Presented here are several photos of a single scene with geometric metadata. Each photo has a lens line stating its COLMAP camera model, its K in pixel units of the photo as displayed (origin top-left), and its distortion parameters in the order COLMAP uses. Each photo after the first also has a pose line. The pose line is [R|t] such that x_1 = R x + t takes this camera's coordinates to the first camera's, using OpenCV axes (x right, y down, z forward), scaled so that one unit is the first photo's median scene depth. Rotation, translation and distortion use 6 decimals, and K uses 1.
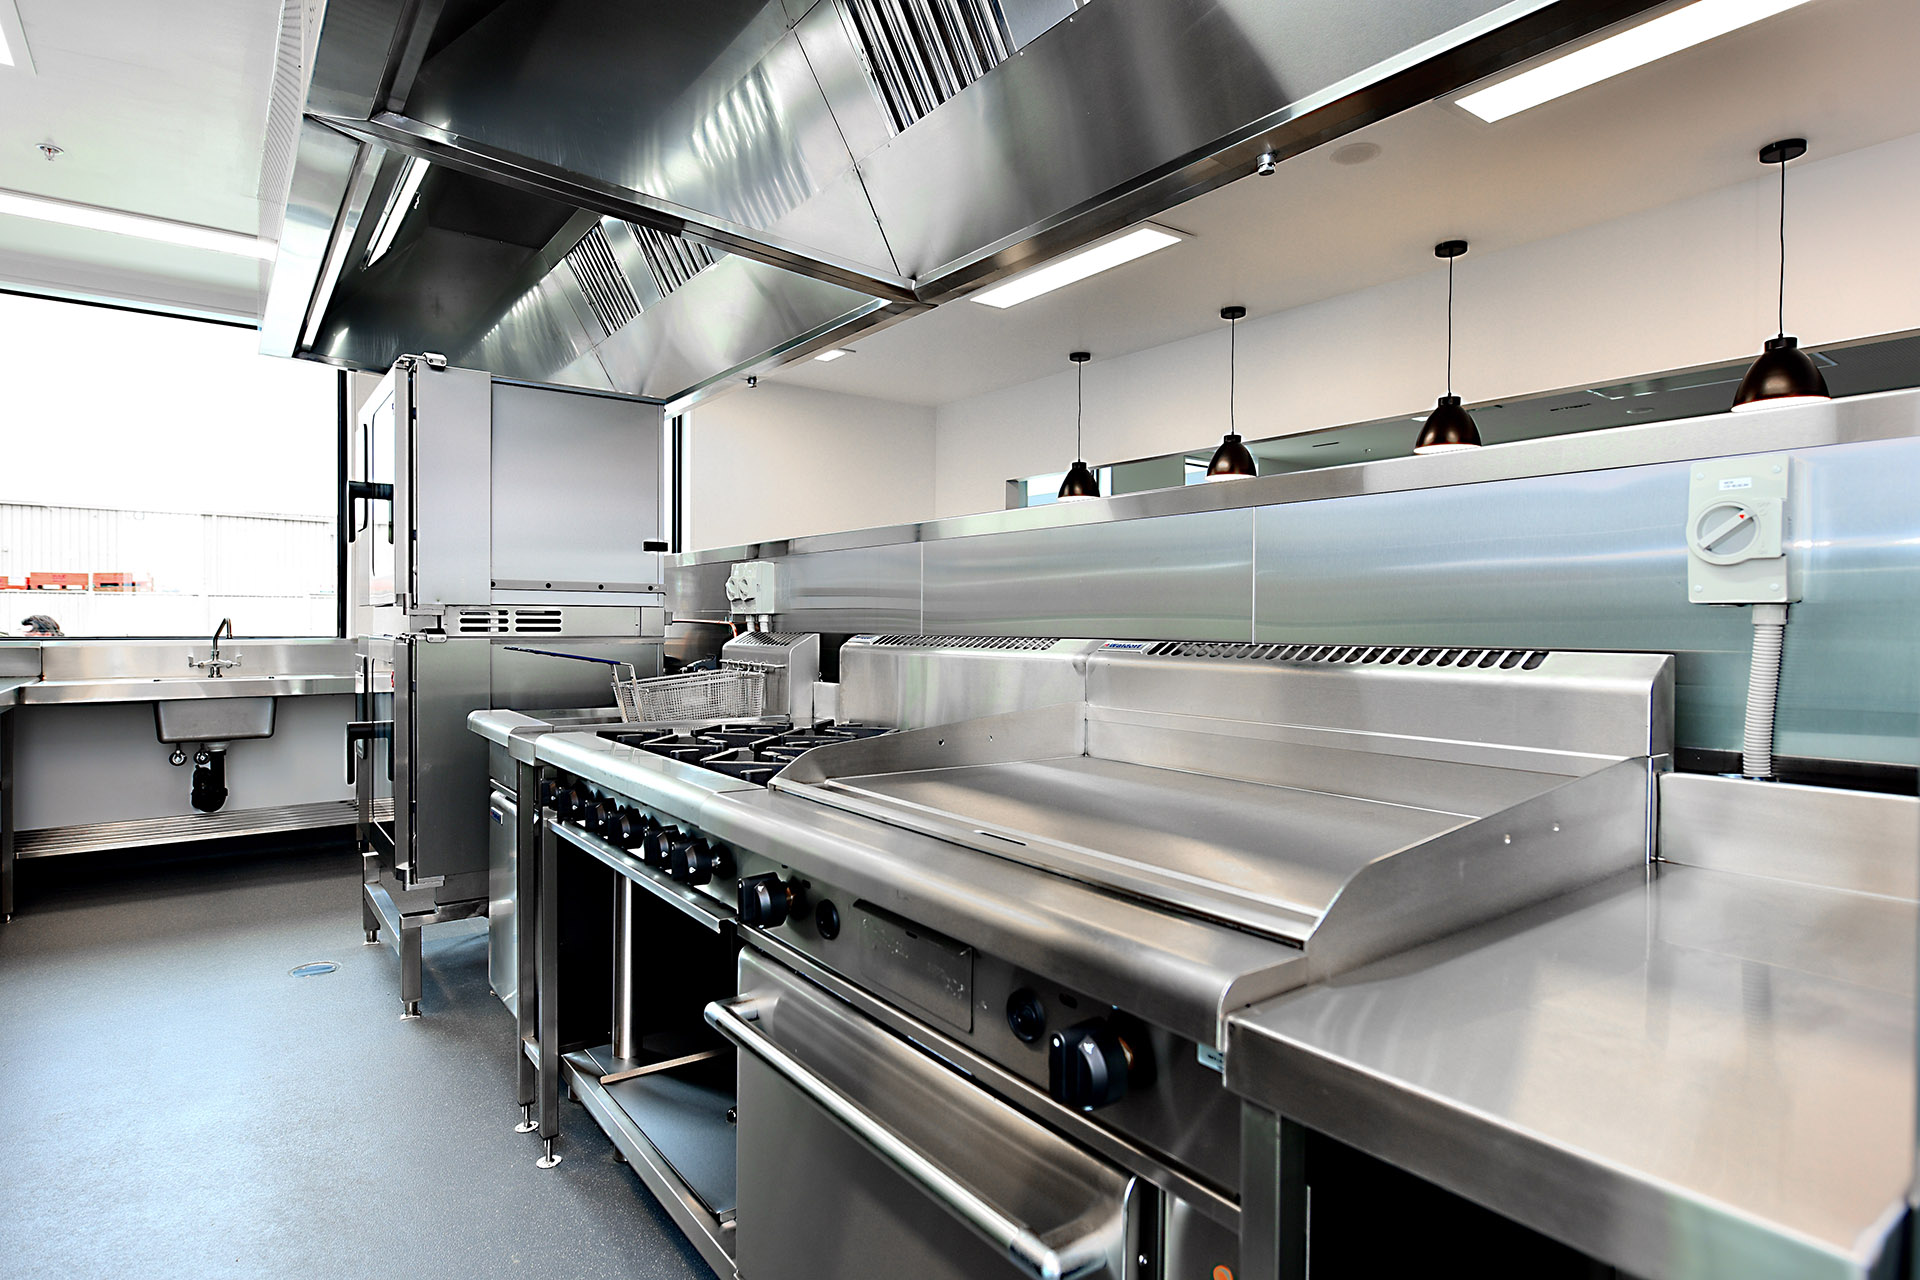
lens RADIAL K [[1020.1, 0, 960.0], [0, 1020.1, 640.0], [0, 0, 1]] dist [0.000497, 0.000158]
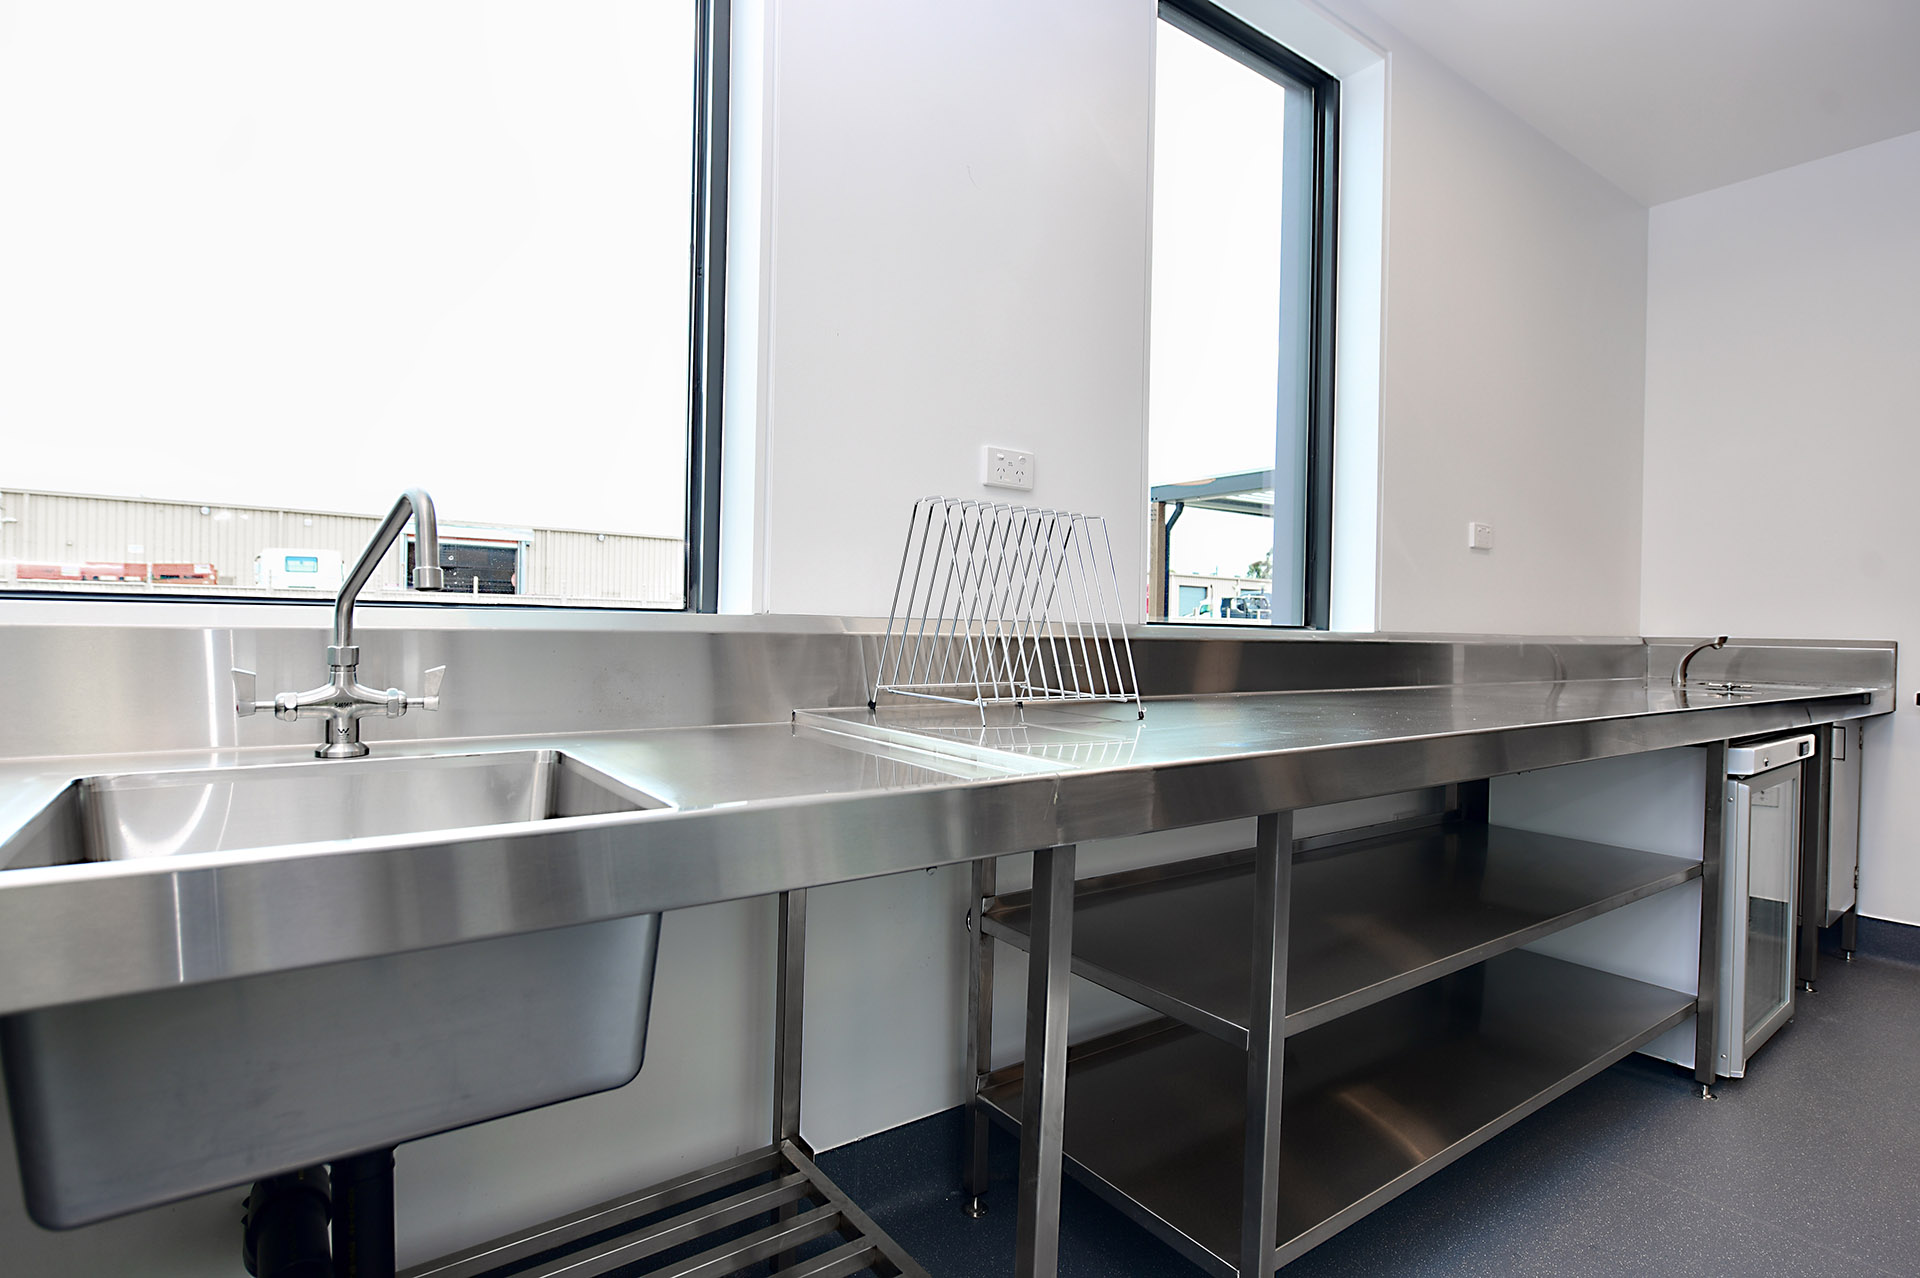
lens RADIAL K [[960.0, 0, 960.0], [0, 960.0, 639.0], [0, 0, 1]] dist [-0.000506, -0.000228]
pose [[0.999896, 0.006277, -0.013009, -0.518006], [-0.006321, 0.999974, -0.003375, 0.006978], [0.012987, 0.003457, 0.999910, 0.690359]]
